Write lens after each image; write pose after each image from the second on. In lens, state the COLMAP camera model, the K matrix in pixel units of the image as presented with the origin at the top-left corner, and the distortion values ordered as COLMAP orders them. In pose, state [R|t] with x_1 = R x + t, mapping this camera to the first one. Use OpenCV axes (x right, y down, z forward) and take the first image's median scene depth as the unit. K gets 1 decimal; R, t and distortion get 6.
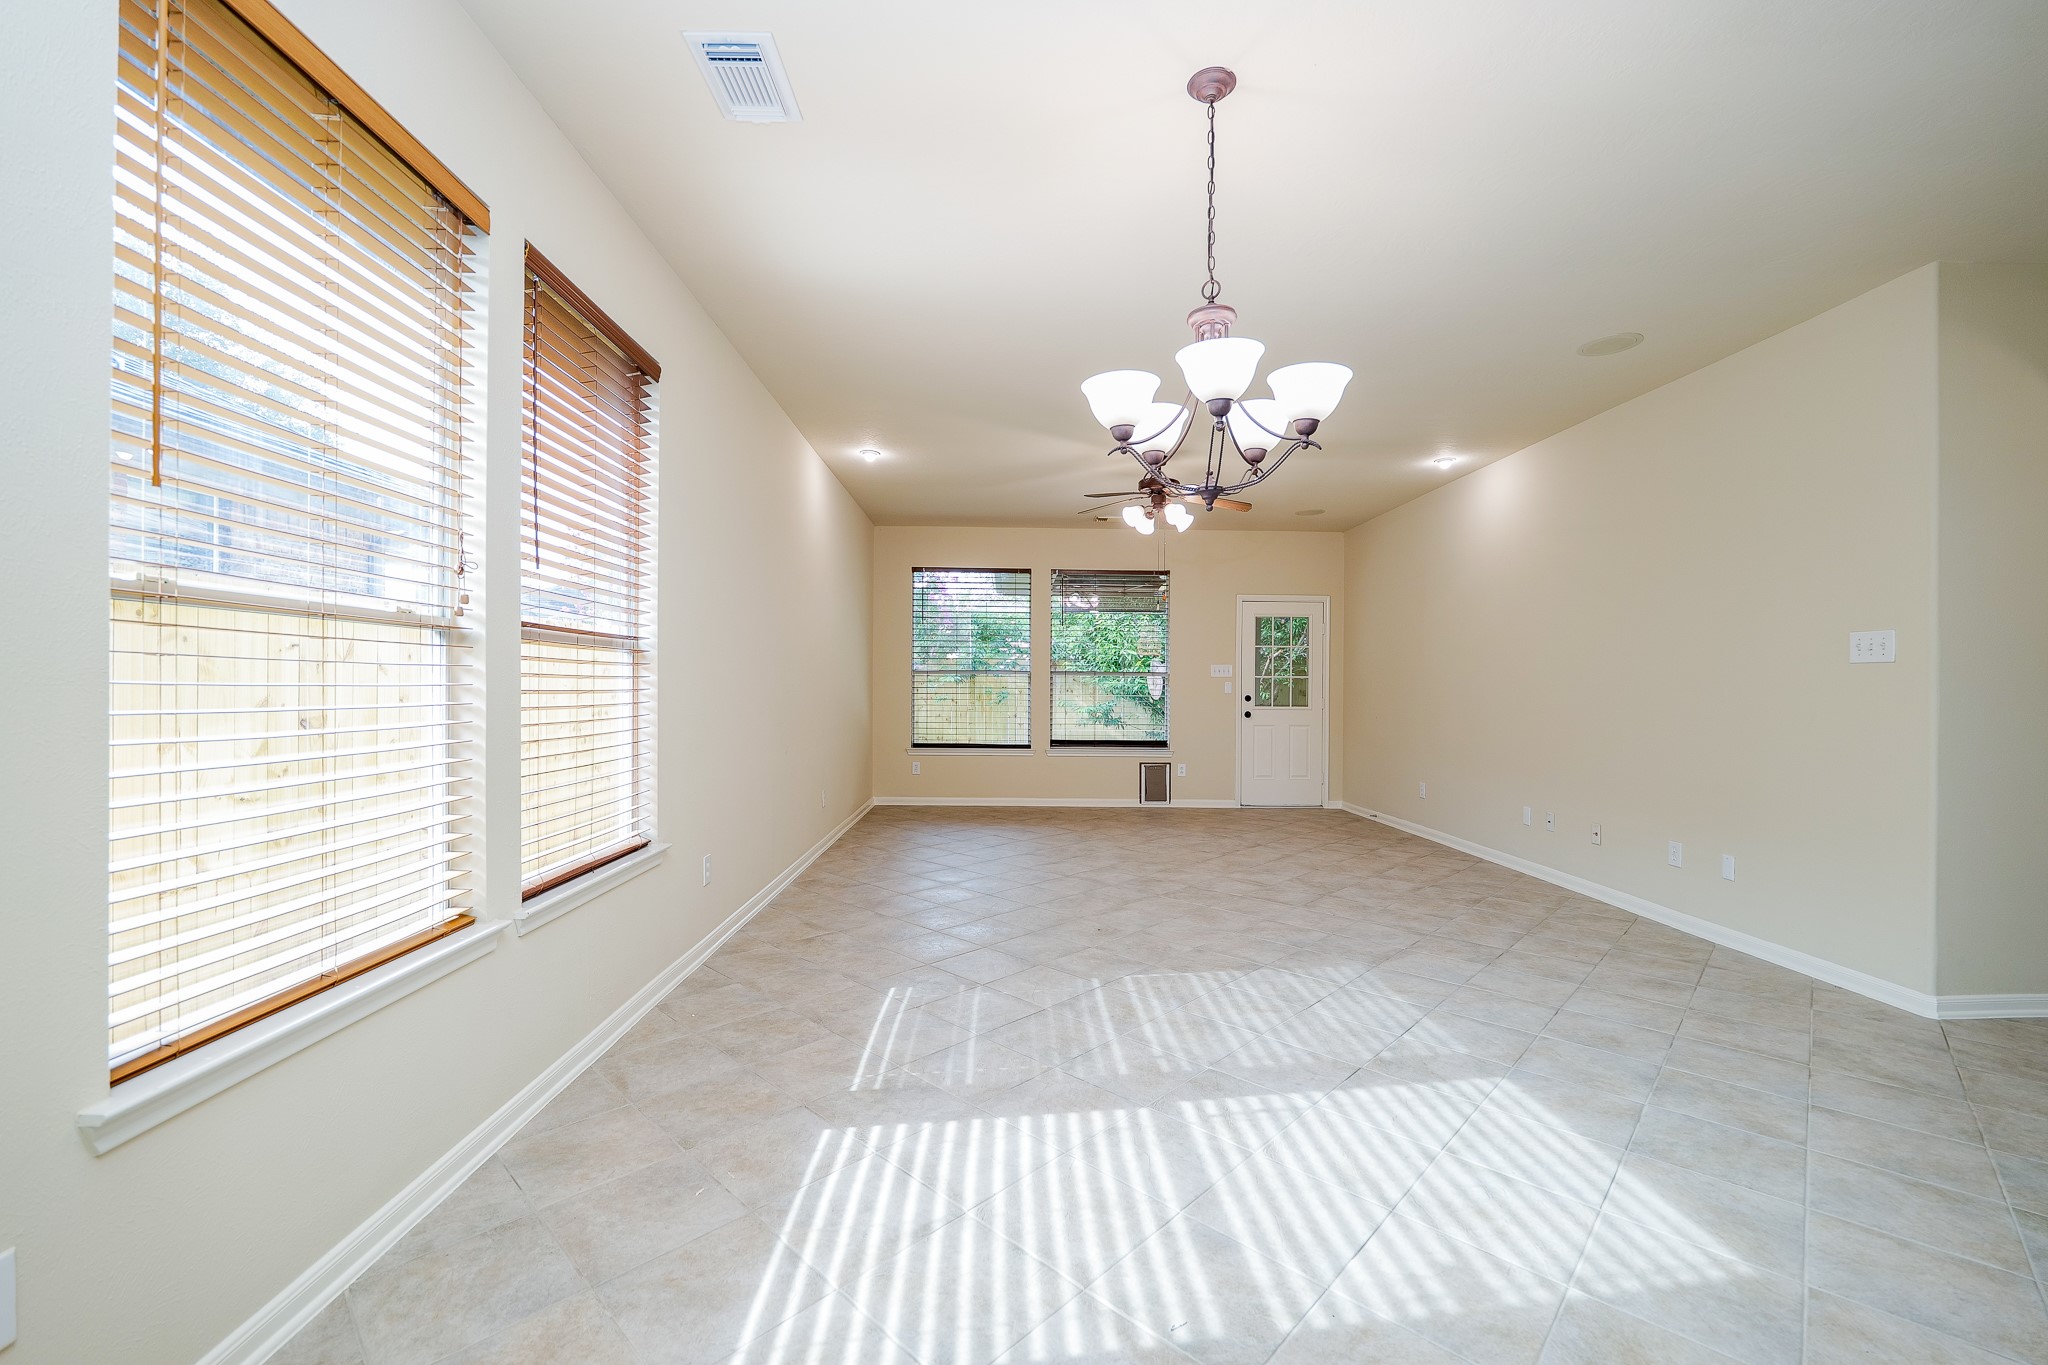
lens RADIAL K [[837.3, 0, 1015.7], [0, 837.3, 685.9], [0, 0, 1]] dist [-0.012173, 0.000488]
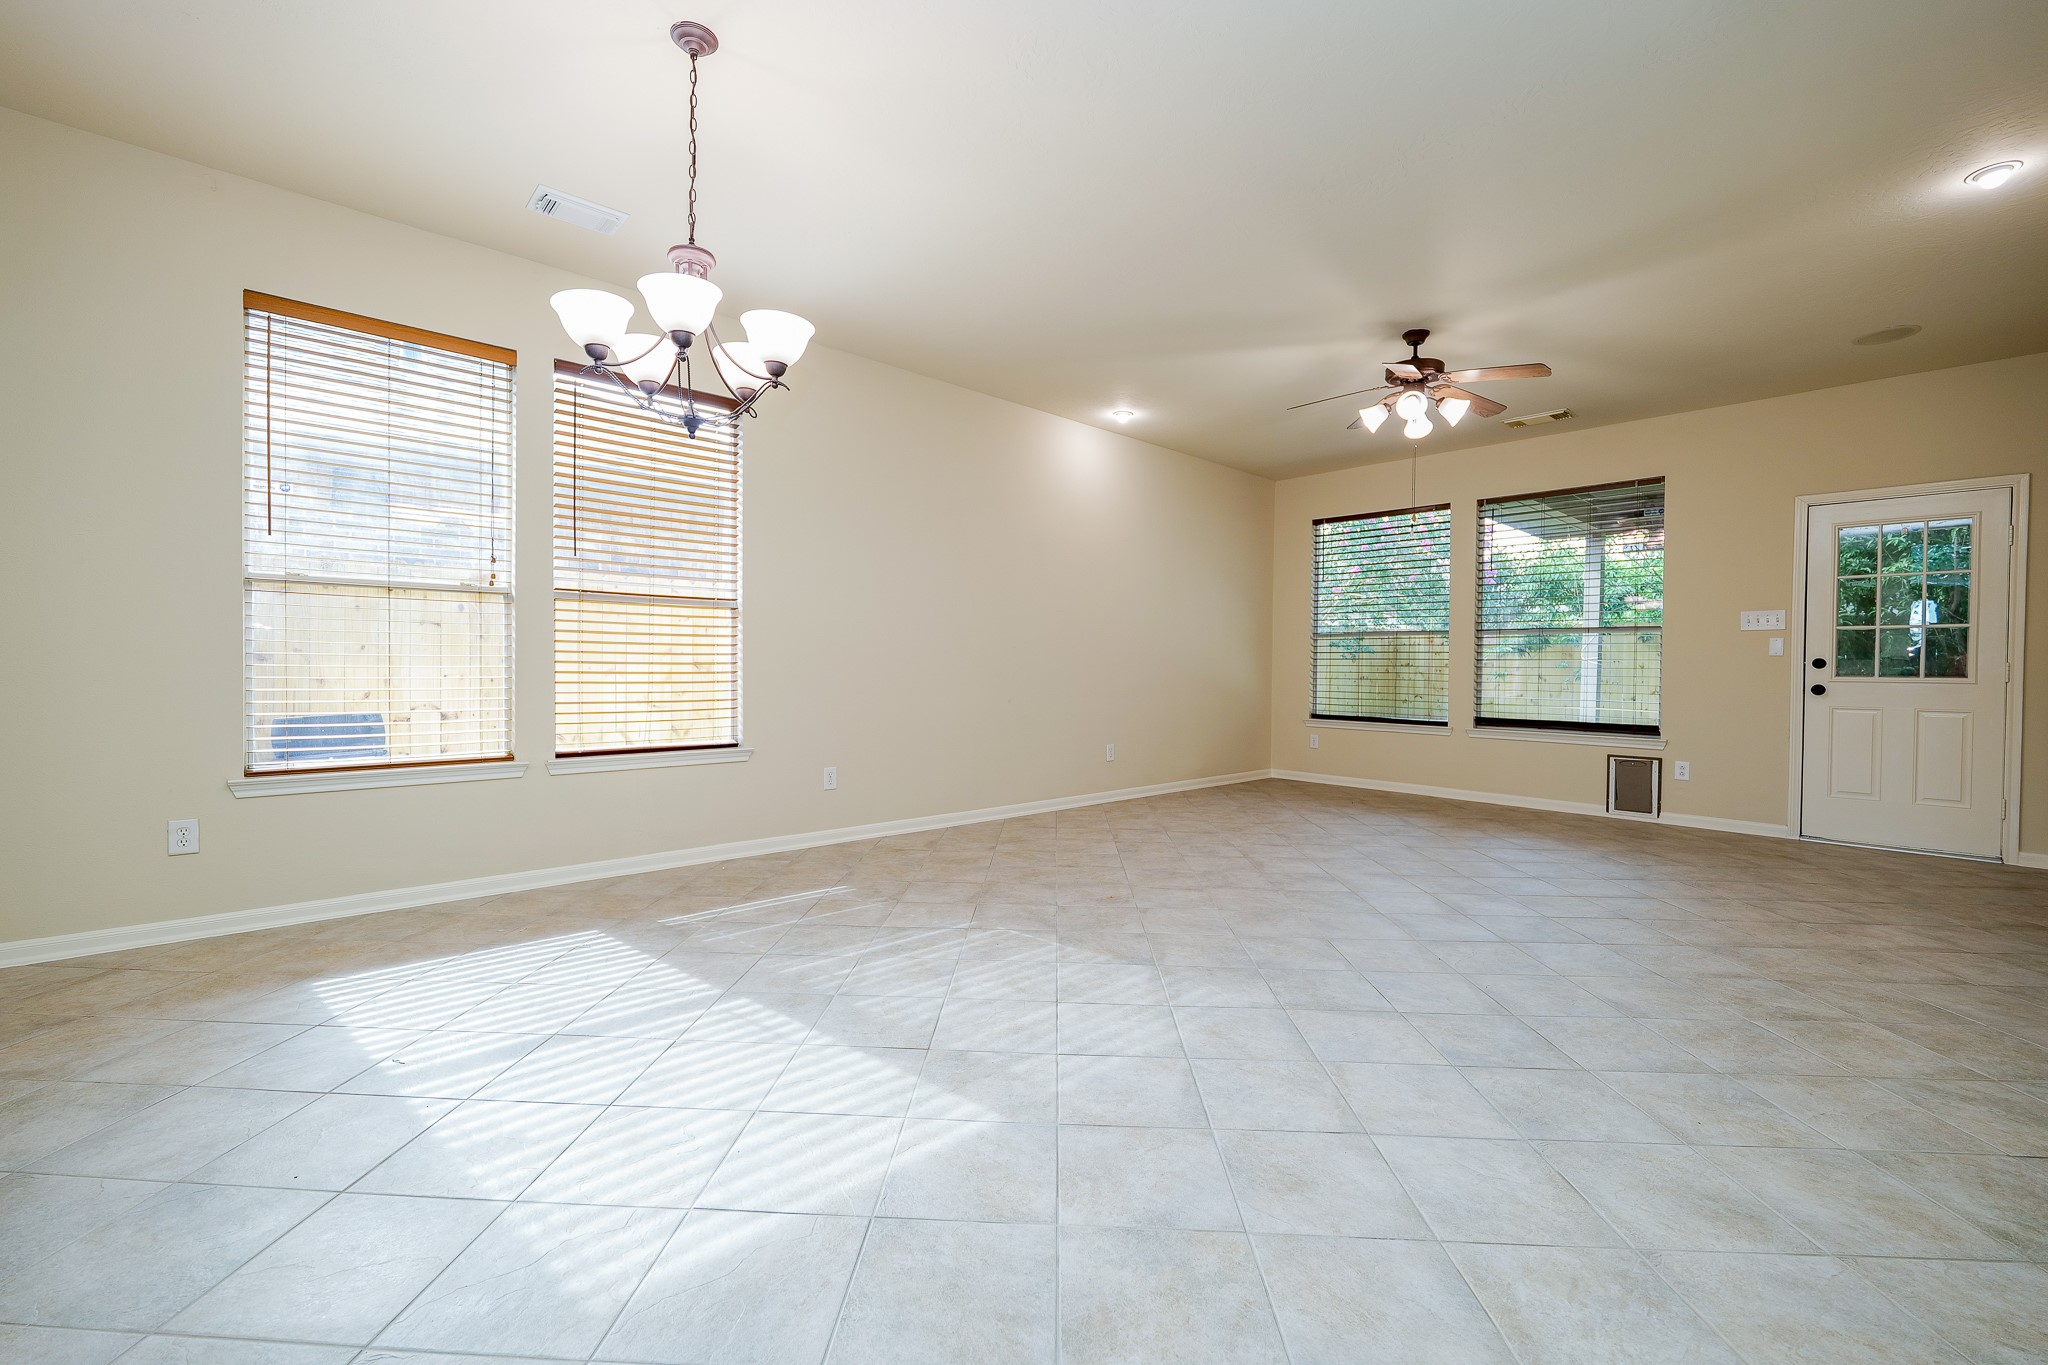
lens RADIAL K [[837.3, 0, 1015.7], [0, 837.3, 685.9], [0, 0, 1]] dist [-0.012173, 0.000488]
pose [[0.662592, 0.017338, -0.748780, 0.922438], [-0.004541, 0.999807, 0.019133, 0.059973], [0.748967, -0.009277, 0.662543, 0.422506]]
